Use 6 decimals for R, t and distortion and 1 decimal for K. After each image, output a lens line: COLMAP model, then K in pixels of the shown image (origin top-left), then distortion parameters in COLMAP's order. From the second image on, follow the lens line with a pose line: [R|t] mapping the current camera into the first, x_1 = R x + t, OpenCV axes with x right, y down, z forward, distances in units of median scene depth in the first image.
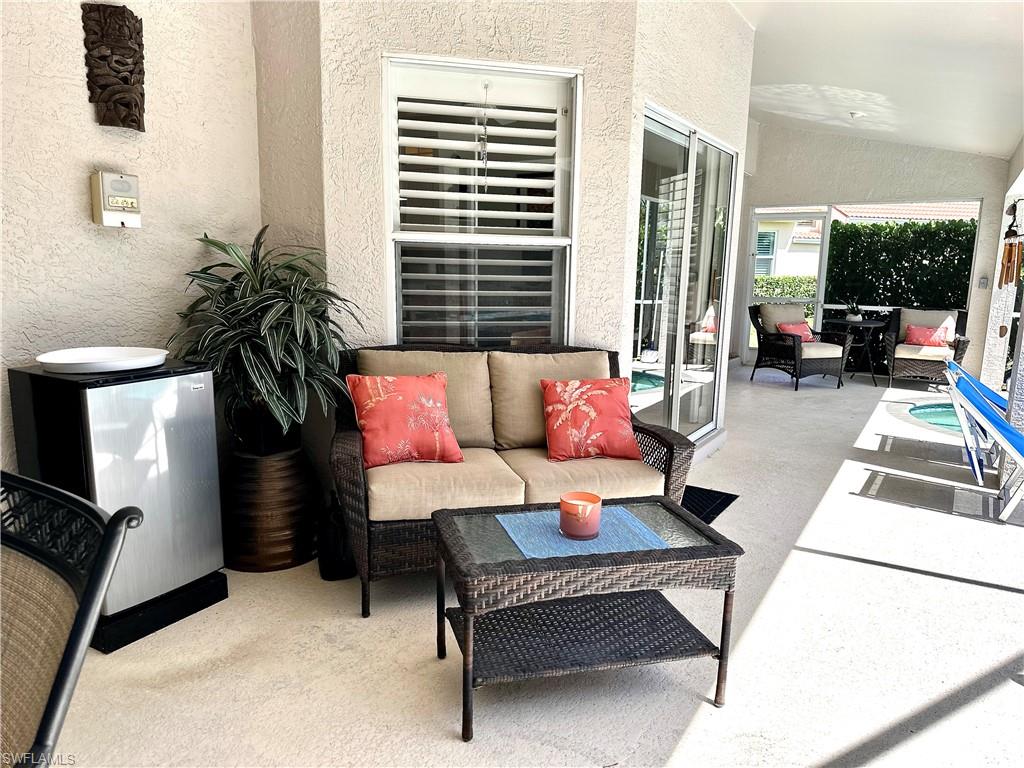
lens RADIAL K [[716.0, 0, 511.2], [0, 716.0, 389.8], [0, 0, 1]] dist [0.001887, -0.005415]
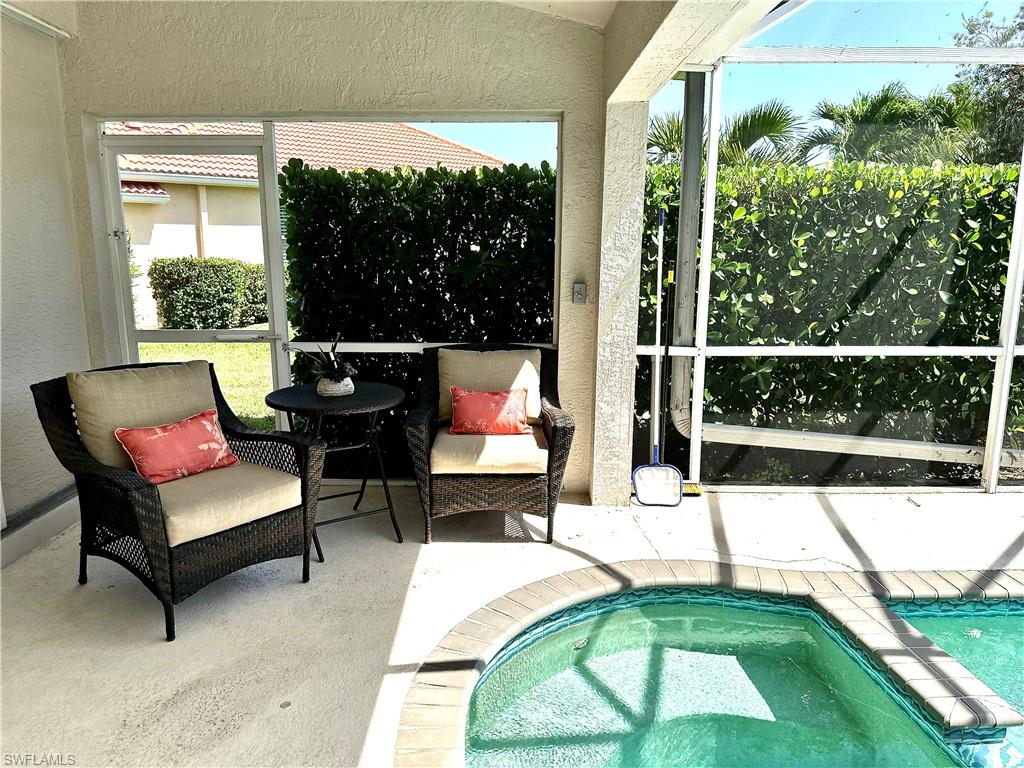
lens RADIAL K [[716.0, 0, 513.0], [0, 716.0, 382.9], [0, 0, 1]] dist [0.001887, -0.005415]
pose [[0.849375, -0.113021, 0.515547, 0.351573], [0.101353, 0.993551, 0.050830, -0.113771], [-0.517967, 0.009079, 0.855352, 0.588193]]
